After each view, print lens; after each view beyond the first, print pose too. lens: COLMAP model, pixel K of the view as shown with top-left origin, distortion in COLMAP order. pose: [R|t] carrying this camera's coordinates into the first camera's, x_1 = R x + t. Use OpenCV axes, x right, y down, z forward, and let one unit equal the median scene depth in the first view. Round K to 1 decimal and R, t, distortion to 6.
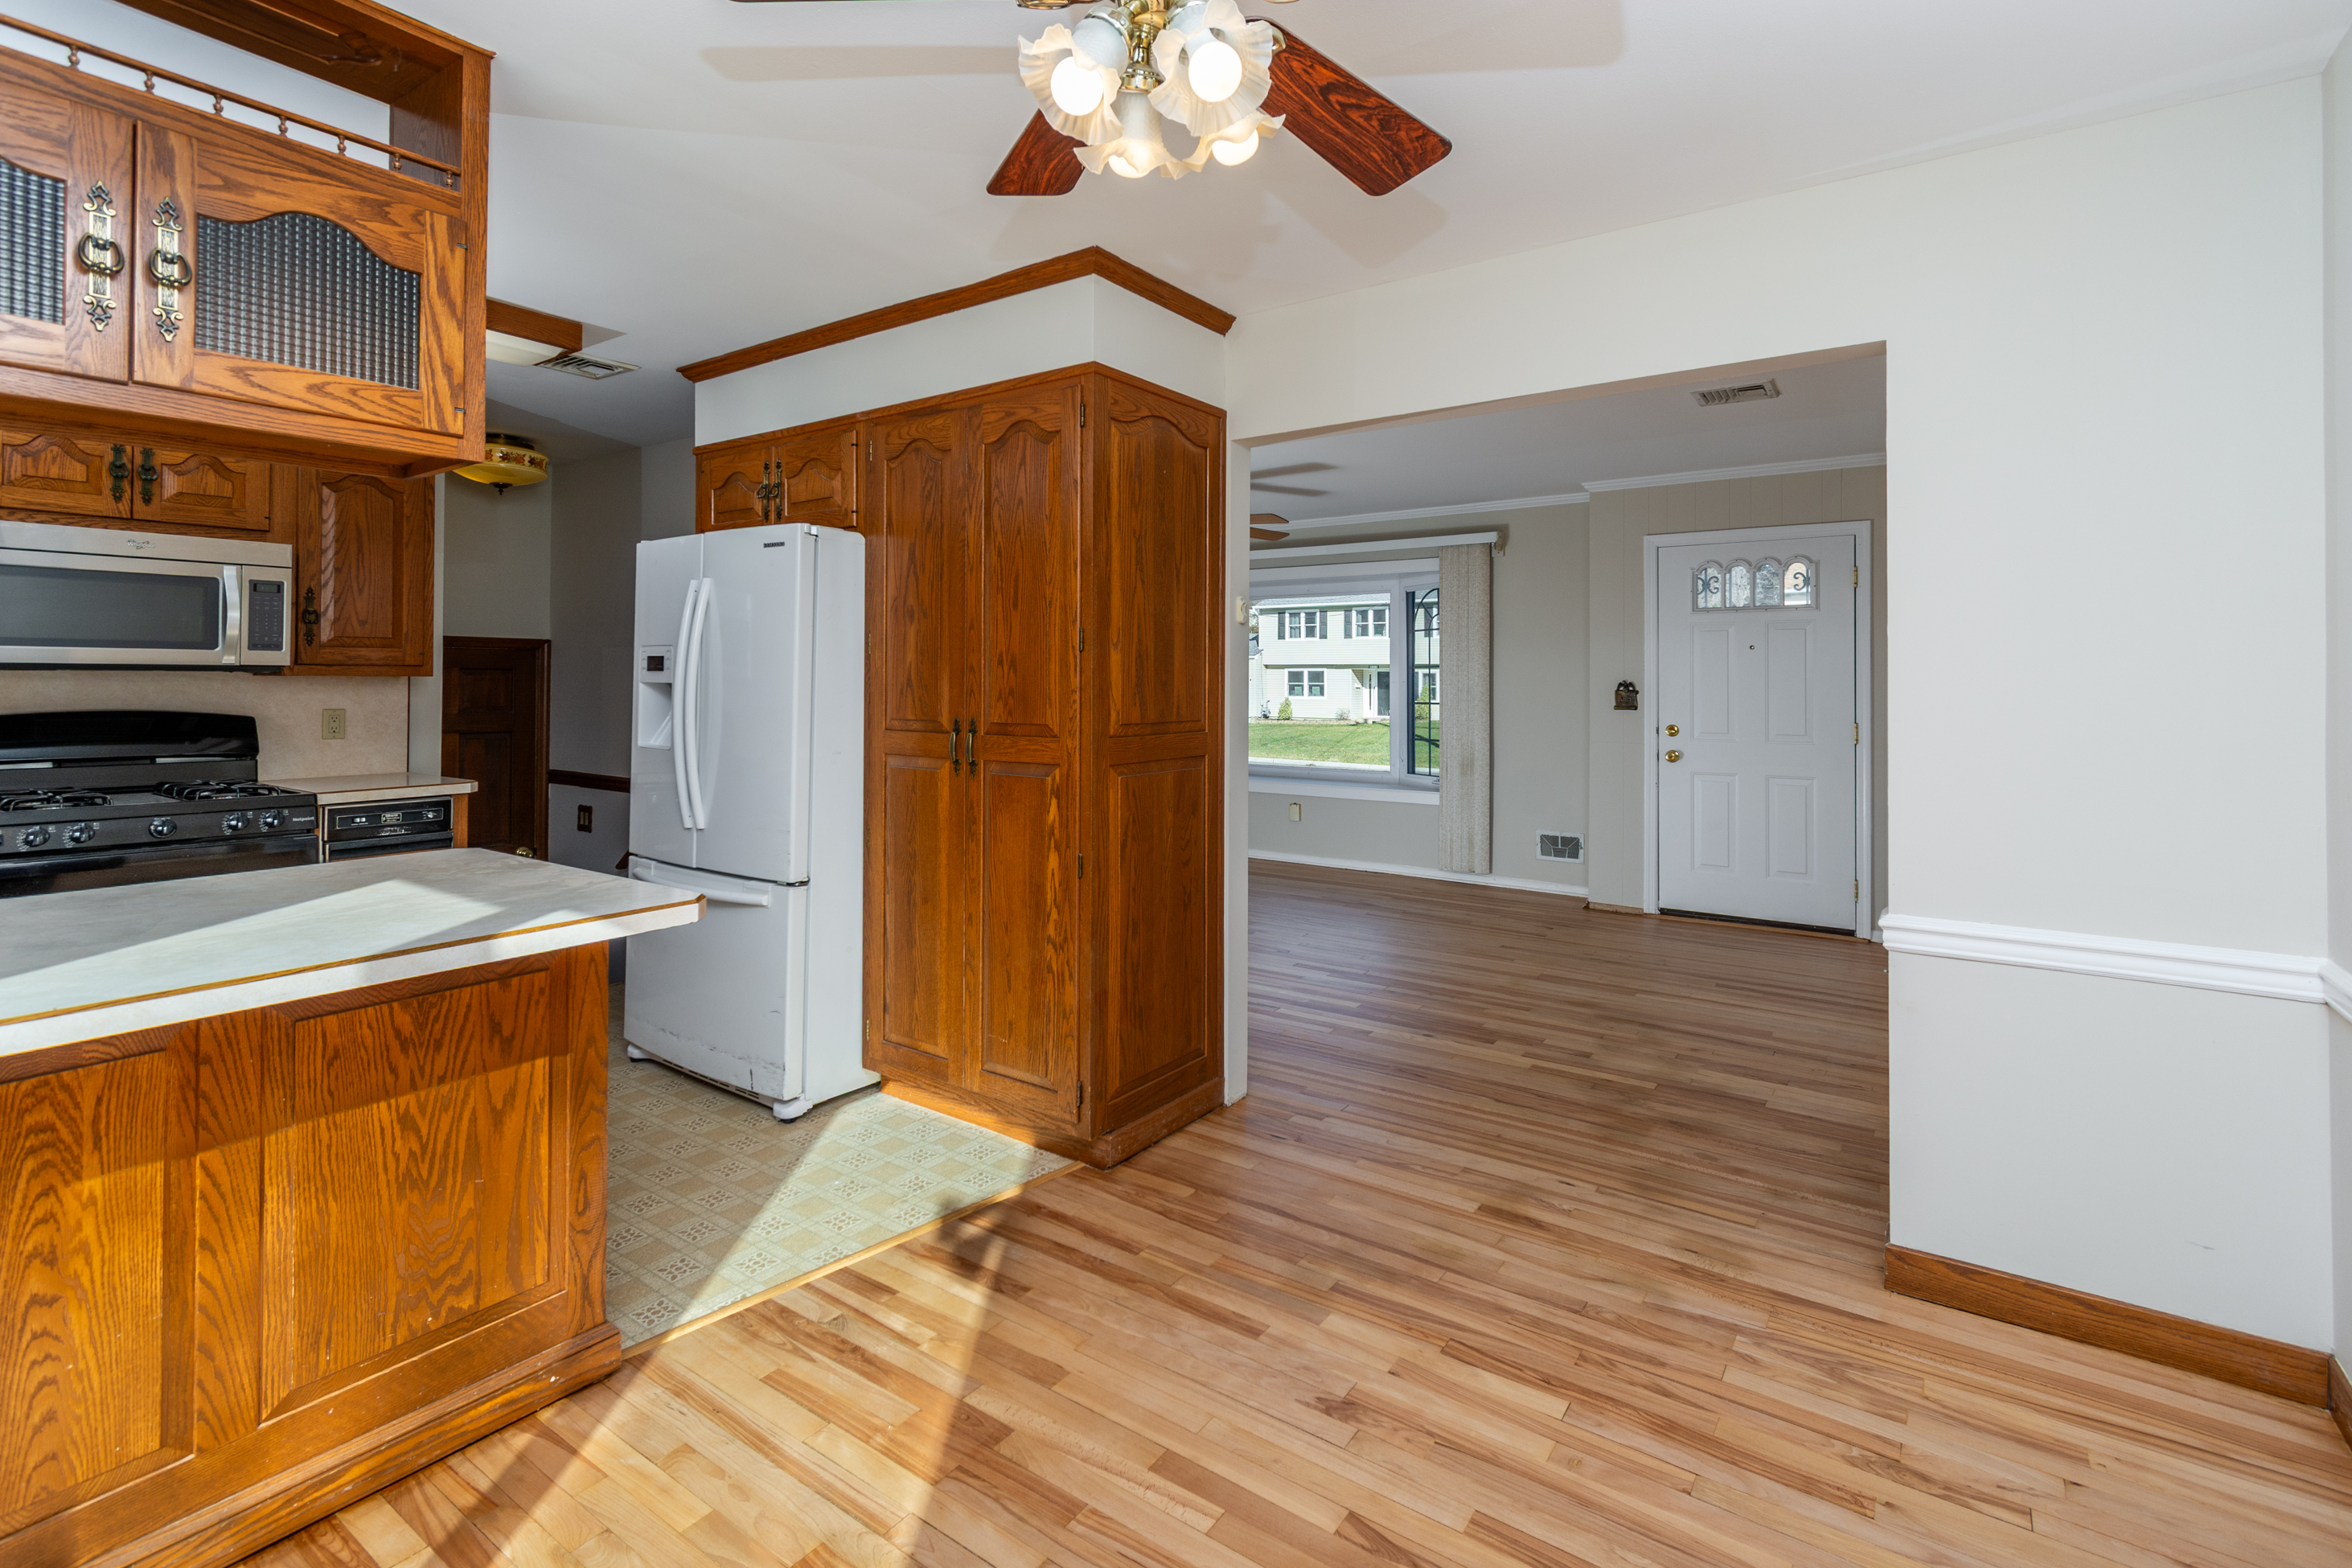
lens RADIAL K [[1016.5, 0, 1208.8], [0, 1016.5, 672.5], [0, 0, 1]] dist [-0.007128, -0.000095]
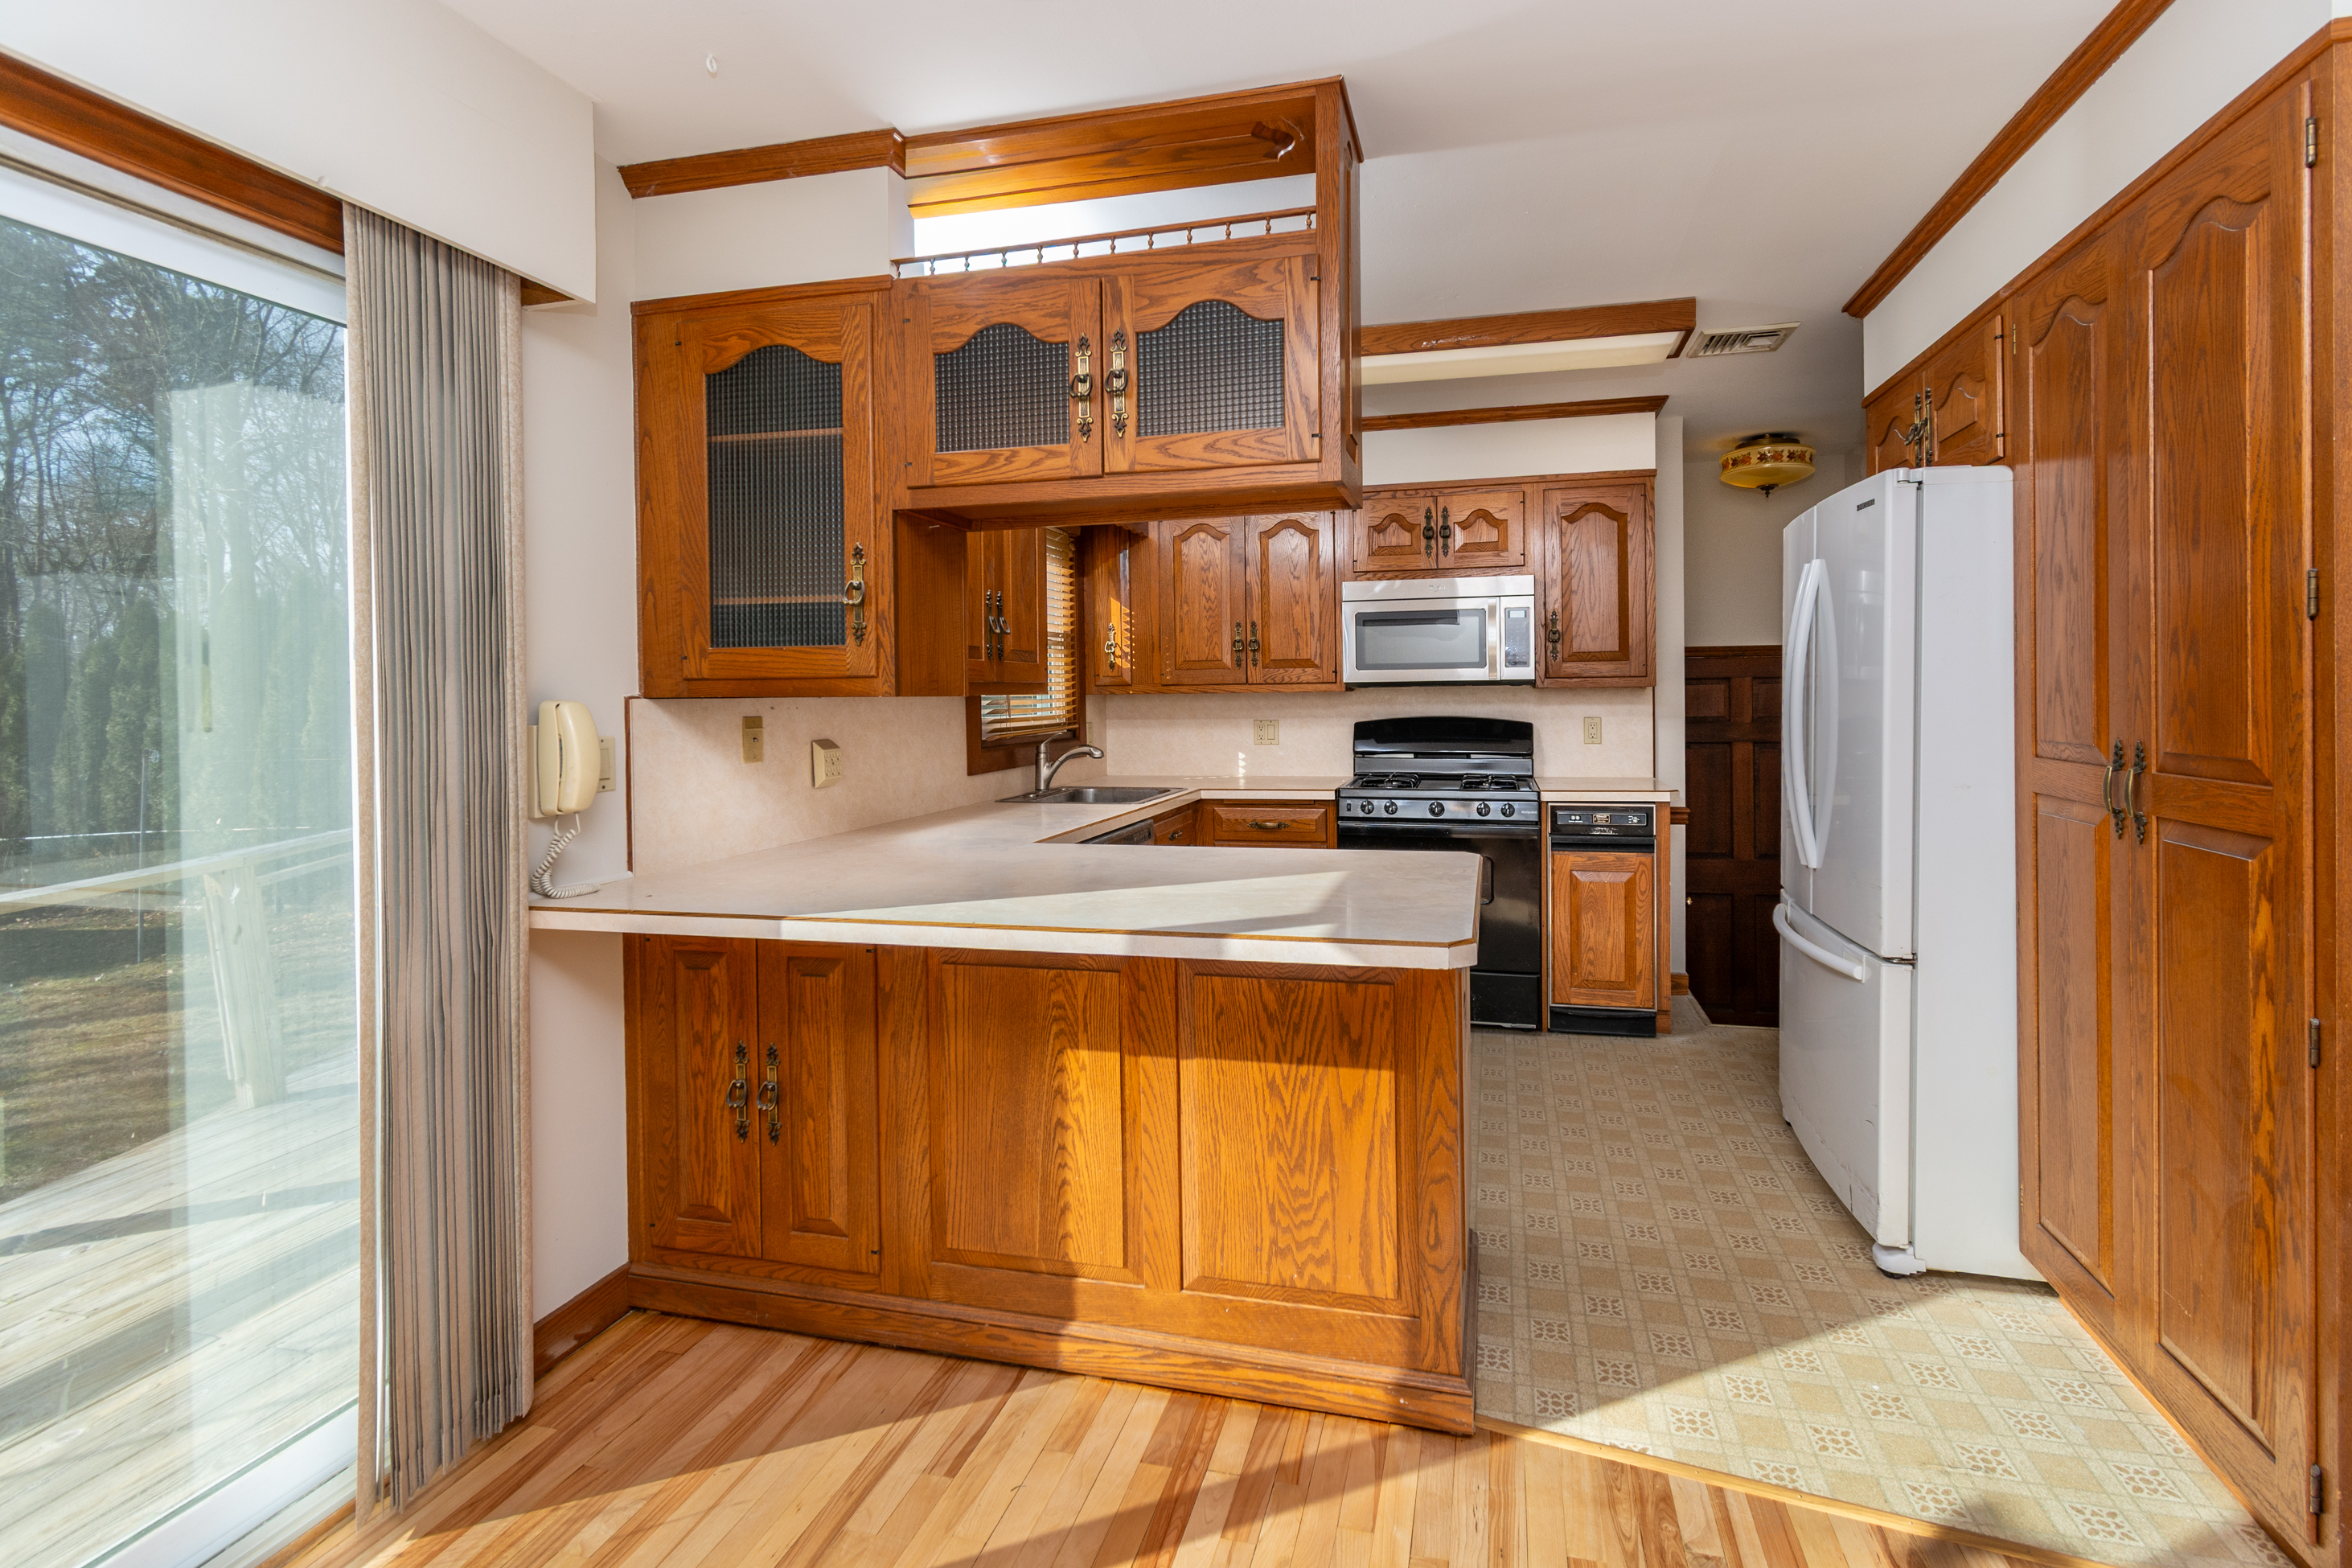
lens RADIAL K [[1088.1, 0, 1262.0], [0, 1088.1, 711.2], [0, 0, 1]] dist [-0.000921, -0.000638]
pose [[0.365544, 0.005024, -0.930780, 0.179446], [0.022289, 0.999651, 0.014149, 0.006533], [0.930527, -0.025918, 0.365305, 0.318802]]
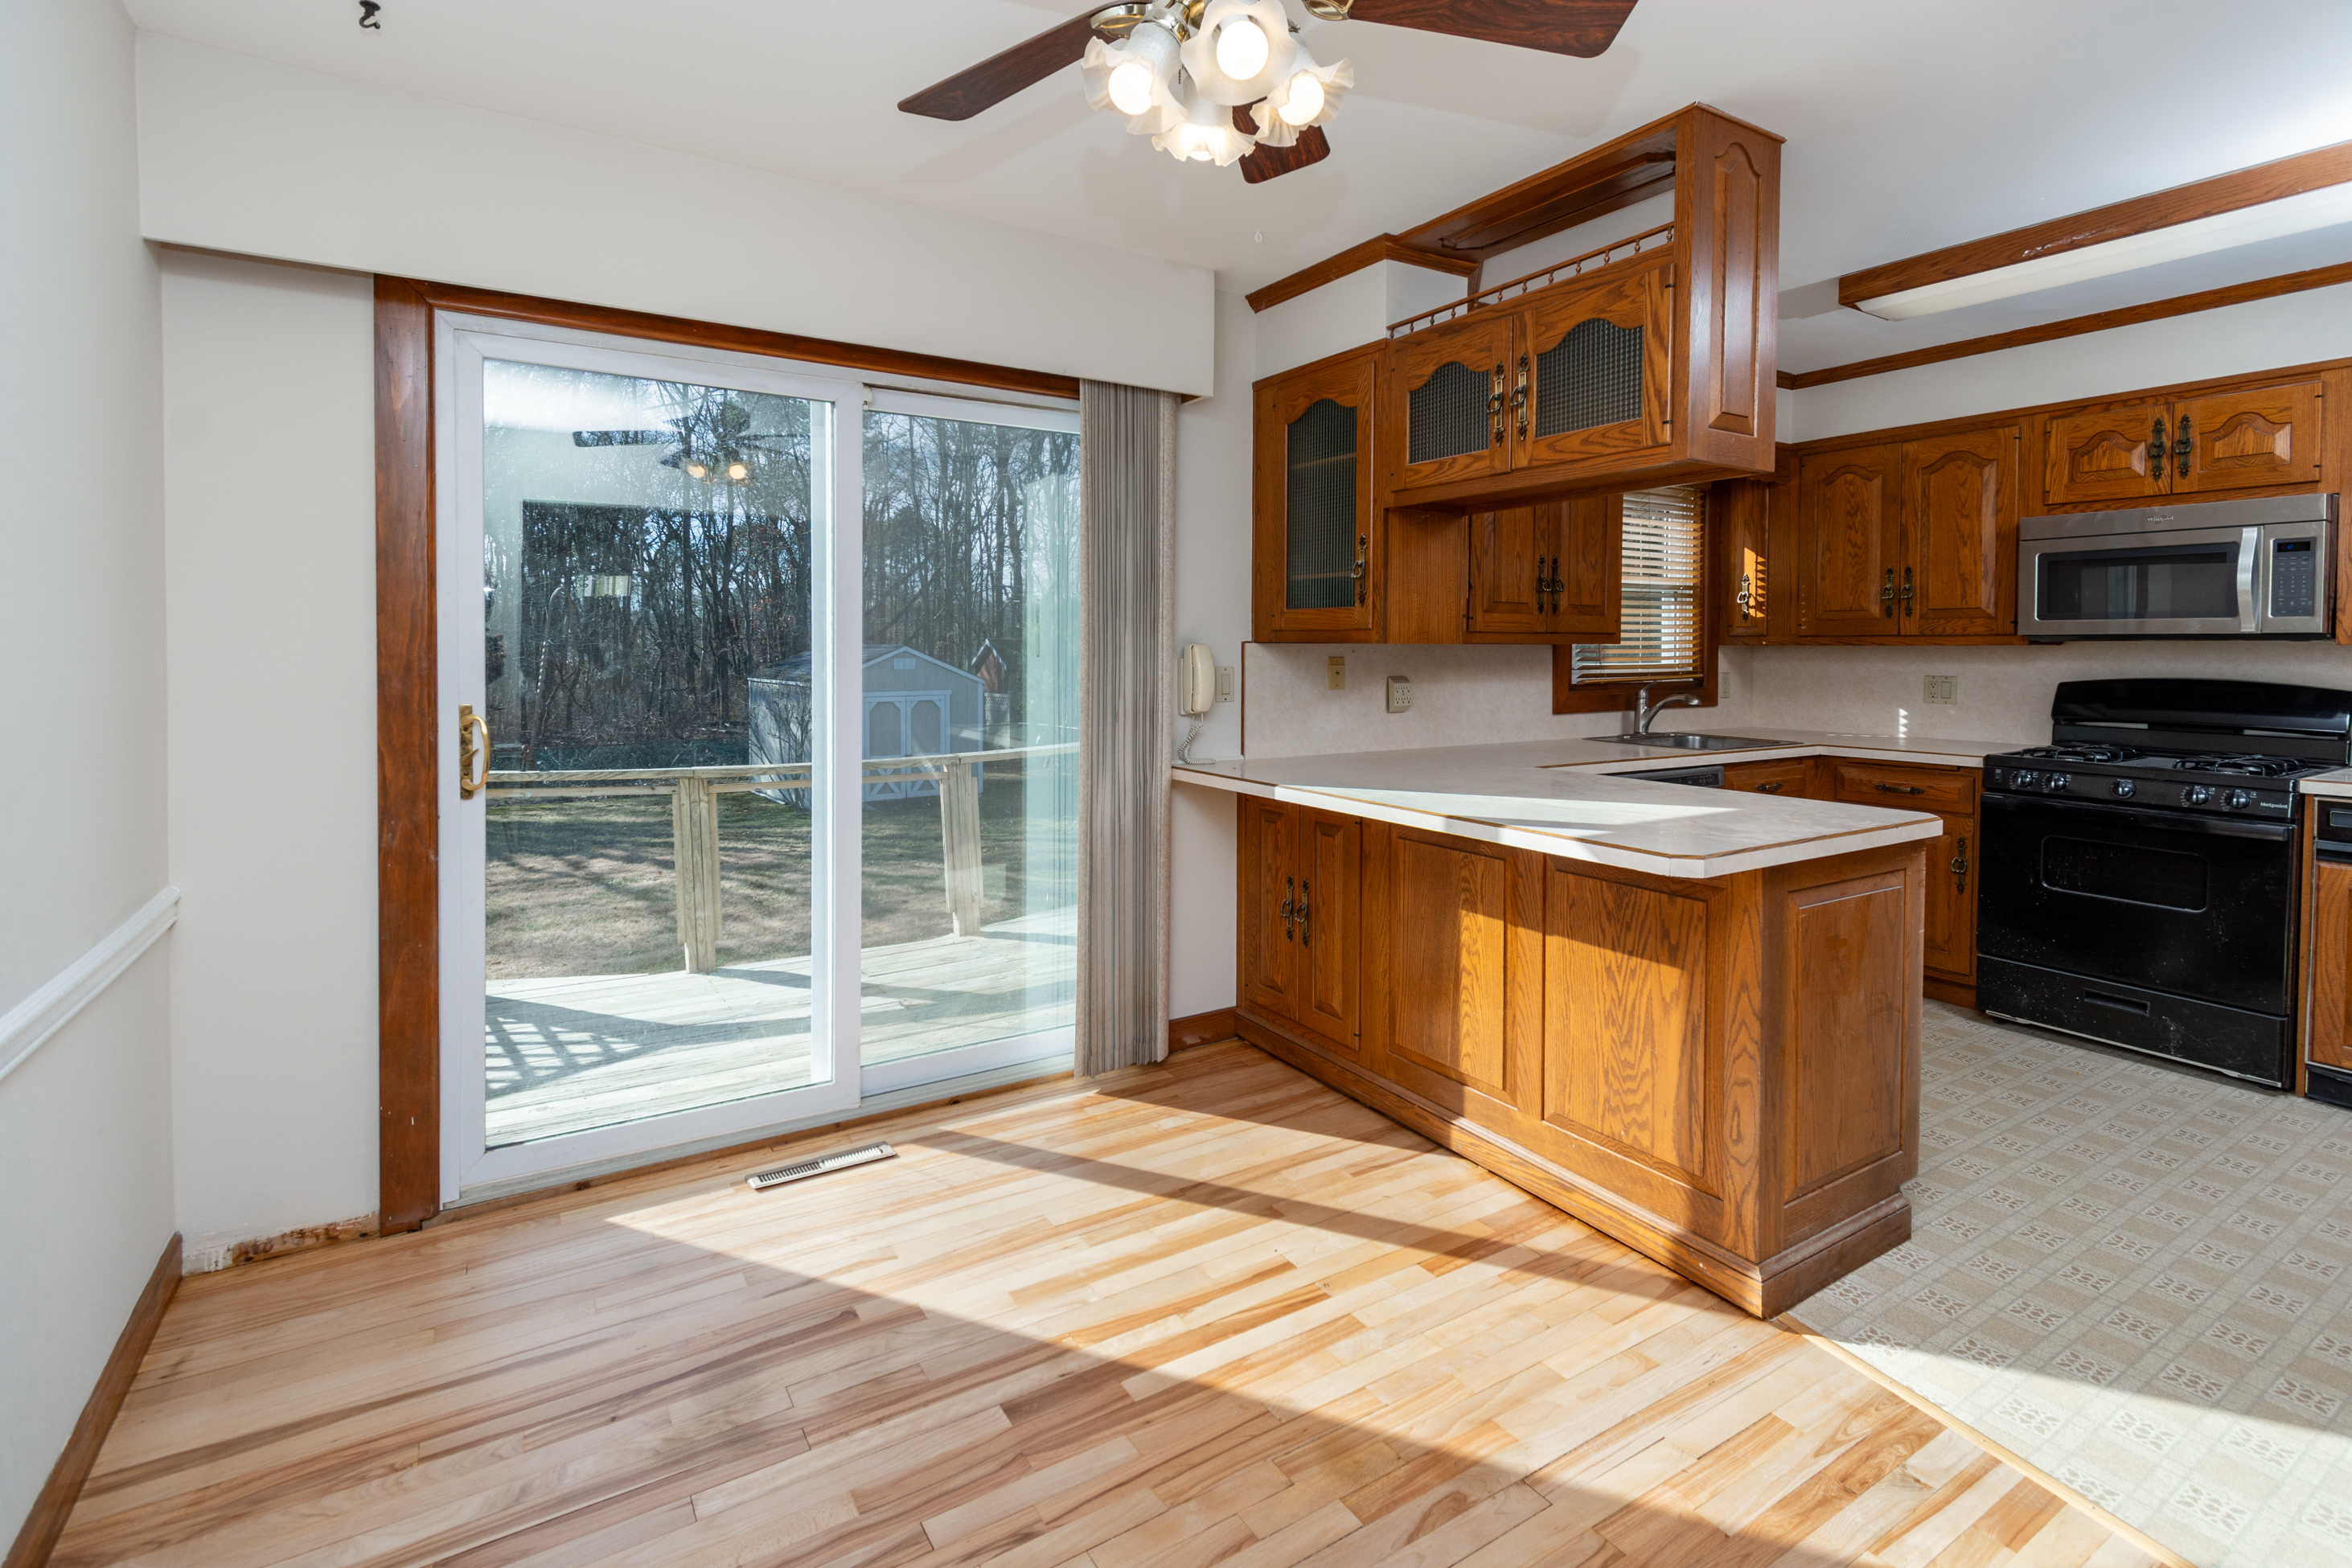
lens RADIAL K [[1128.2, 0, 1206.4], [0, 1128.2, 678.9], [0, 0, 1]] dist [-0.014013, -0.000087]
pose [[-0.385934, 0.020373, -0.922302, 0.443195], [0.003765, 0.999783, 0.020508, 0.012504], [0.922519, 0.004442, -0.385927, 0.614213]]
